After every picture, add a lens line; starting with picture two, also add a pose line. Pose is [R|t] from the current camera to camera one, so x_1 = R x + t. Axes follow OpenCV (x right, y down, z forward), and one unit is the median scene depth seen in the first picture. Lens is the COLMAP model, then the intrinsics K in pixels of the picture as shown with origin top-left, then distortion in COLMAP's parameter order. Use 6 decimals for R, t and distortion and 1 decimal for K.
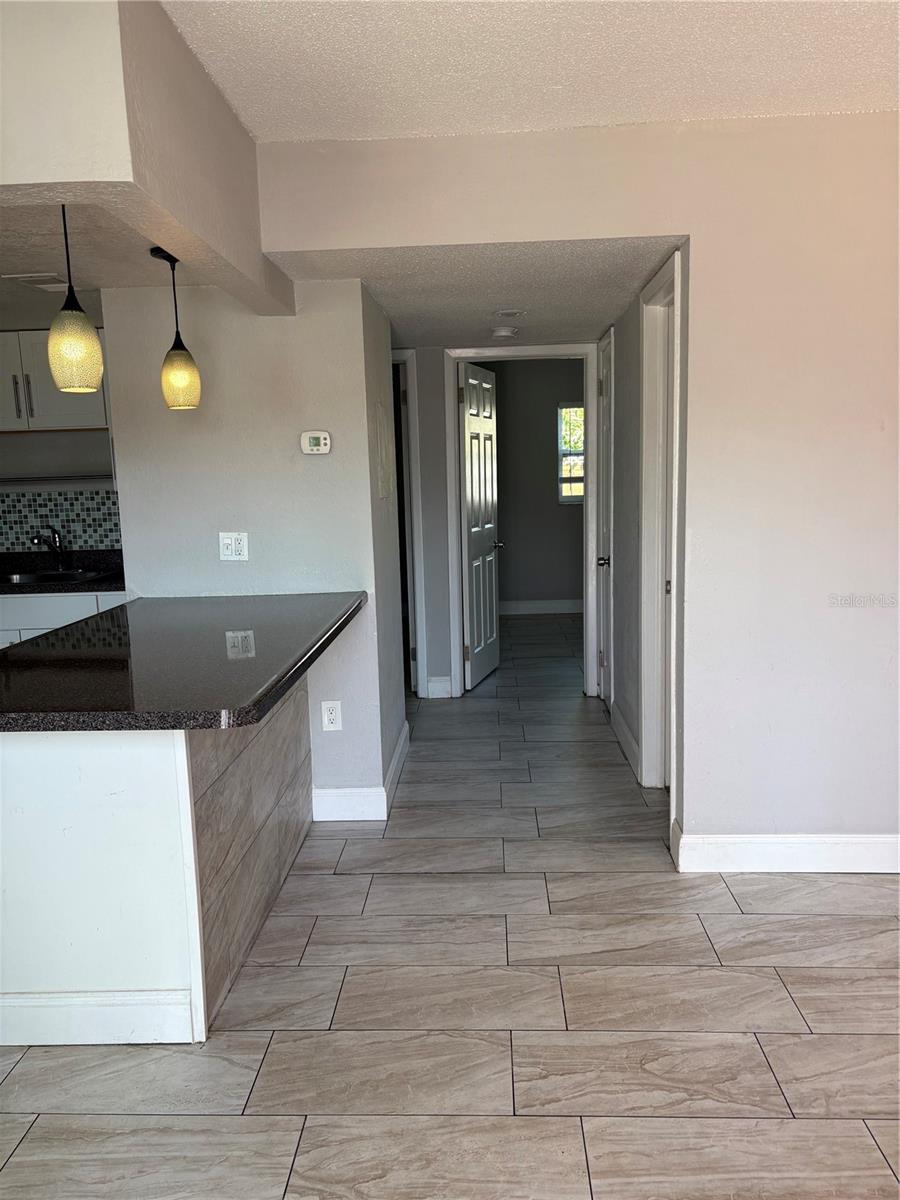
lens RADIAL K [[901.3, 0, 441.8], [0, 901.3, 608.5], [0, 0, 1]] dist [0.043574, -0.042649]
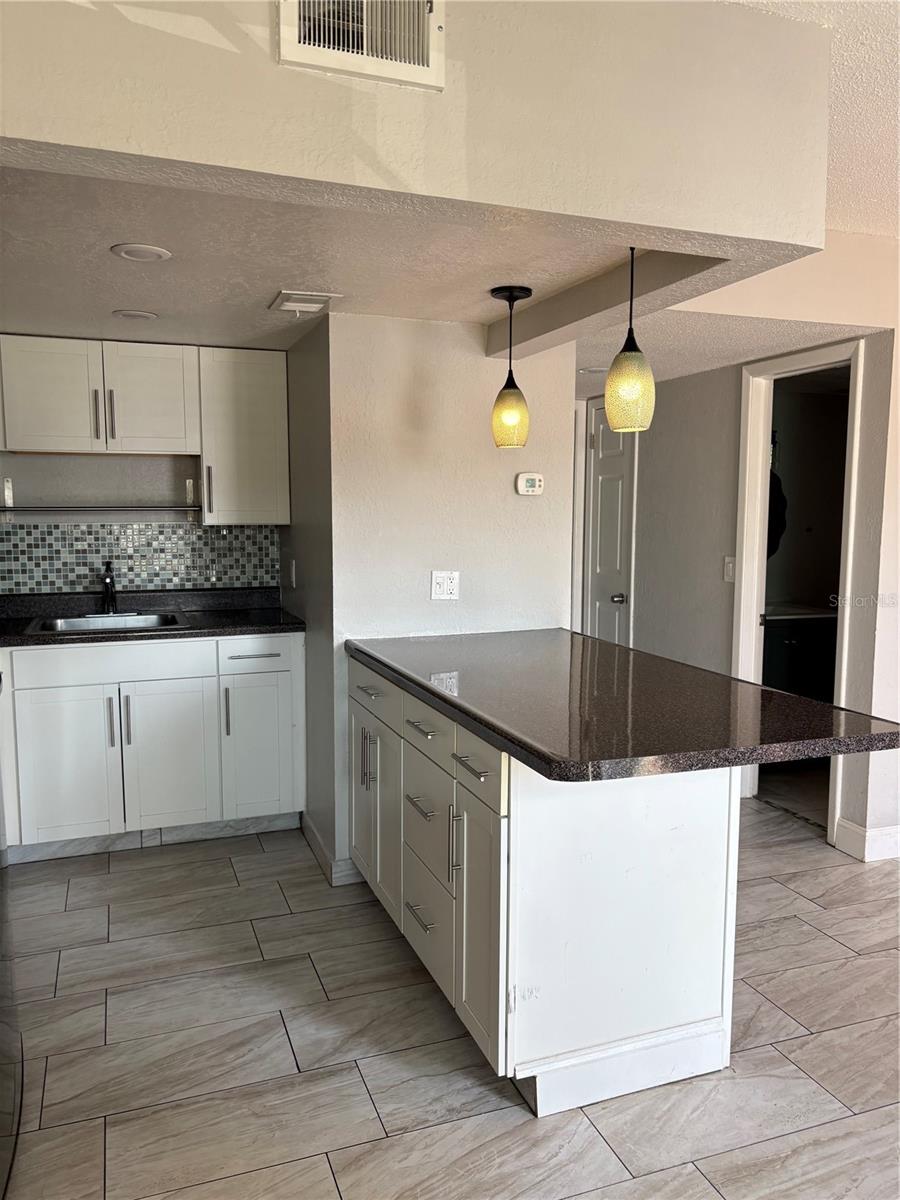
lens RADIAL K [[901.3, 0, 450.6], [0, 901.3, 605.5], [0, 0, 1]] dist [0.043574, -0.042649]
pose [[0.920553, -0.009557, 0.390501, -0.777332], [0.028712, 0.998652, -0.043242, -0.005092], [-0.389561, 0.051019, 0.919587, 0.125394]]
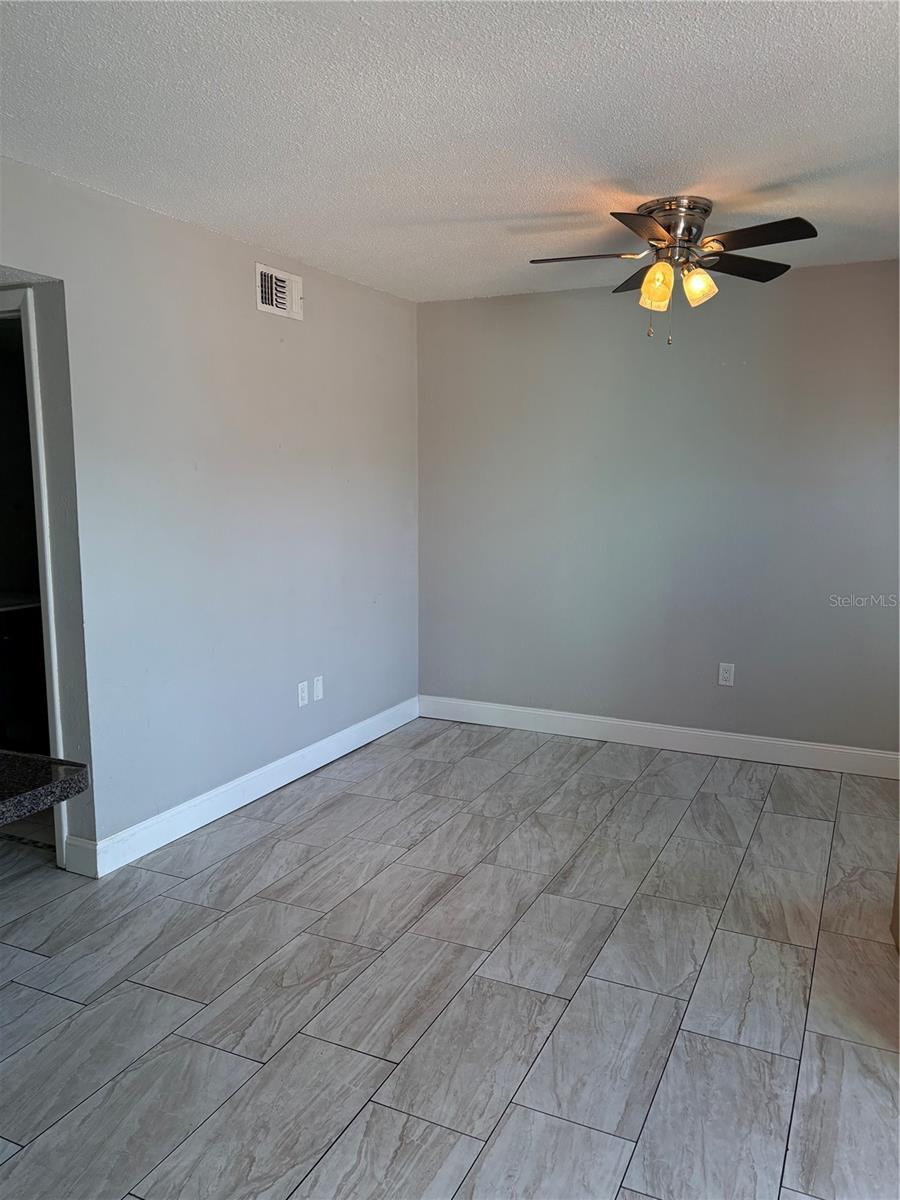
lens RADIAL K [[901.3, 0, 452.0], [0, 901.3, 609.6], [0, 0, 1]] dist [0.043574, -0.042649]
pose [[0.382443, -0.100630, 0.918483, -0.593593], [0.120363, 0.991007, 0.058459, -0.038028], [-0.916106, 0.088194, 0.391116, 0.199789]]
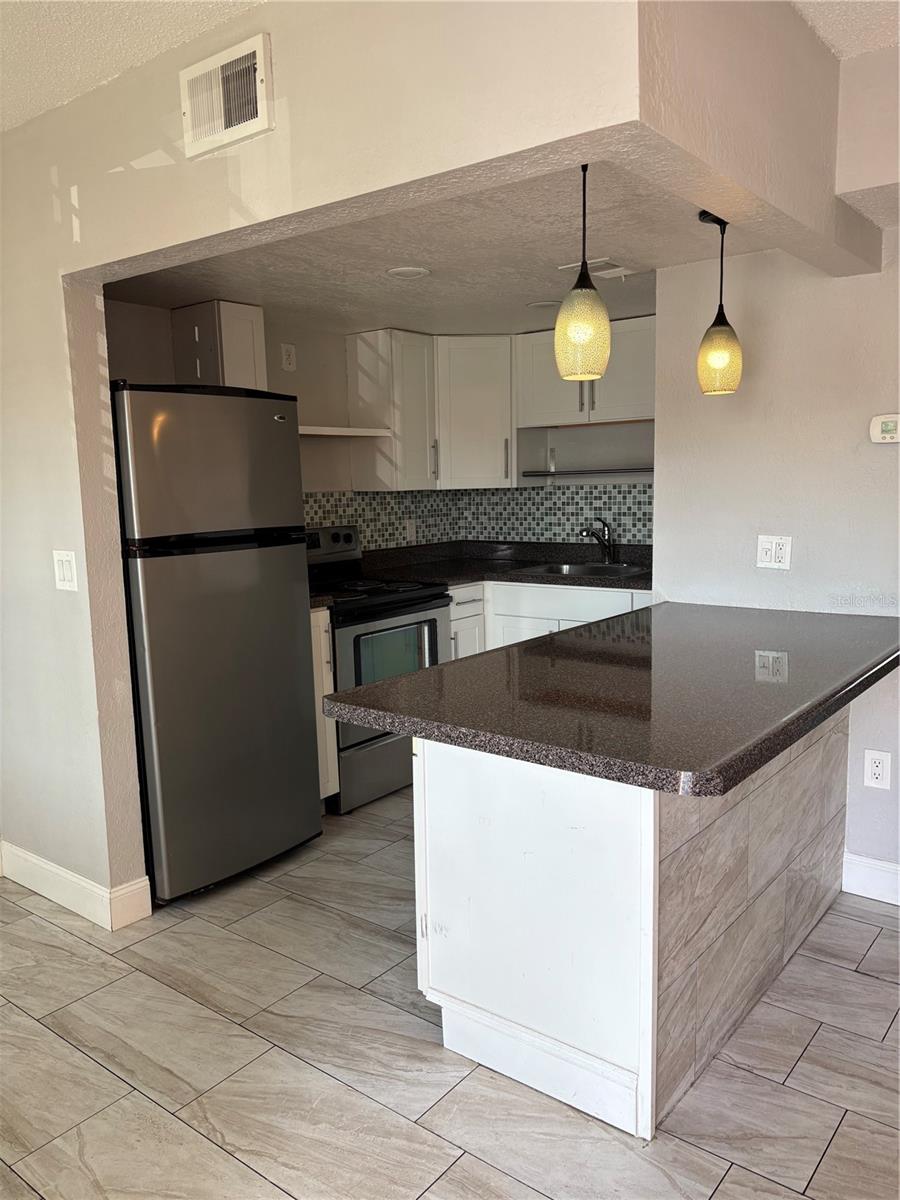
lens RADIAL K [[901.3, 0, 455.8], [0, 901.3, 603.1], [0, 0, 1]] dist [0.043574, -0.042649]
pose [[0.815966, 0.092107, -0.570716, 0.025124], [-0.089182, 0.995464, 0.033150, -0.028119], [0.571180, 0.023848, 0.820478, 0.154536]]
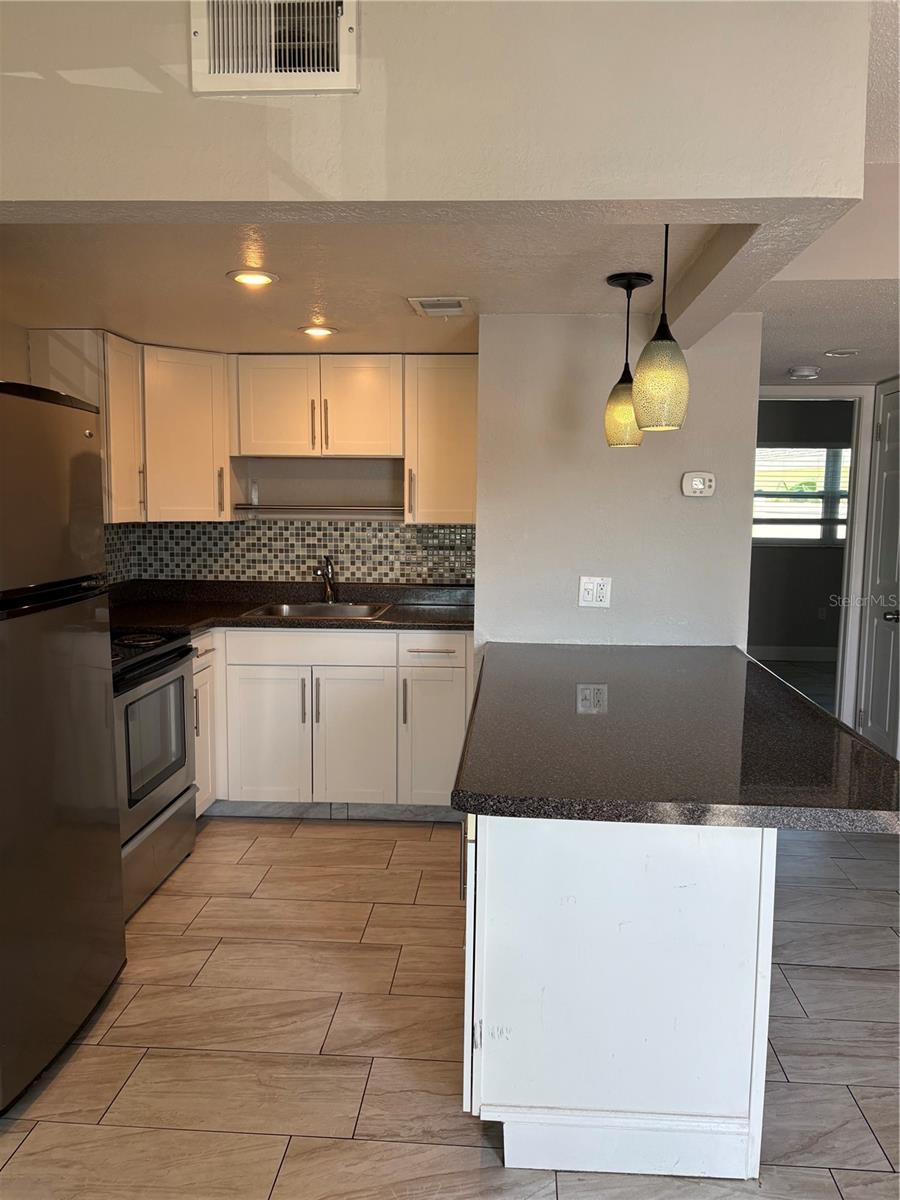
lens RADIAL K [[901.3, 0, 453.6], [0, 901.3, 602.7], [0, 0, 1]] dist [0.043574, -0.042649]
pose [[0.998871, 0.043168, -0.019845, -0.458224], [-0.043879, 0.998353, -0.036947, -0.021488], [0.018217, 0.037776, 0.999120, 0.087664]]
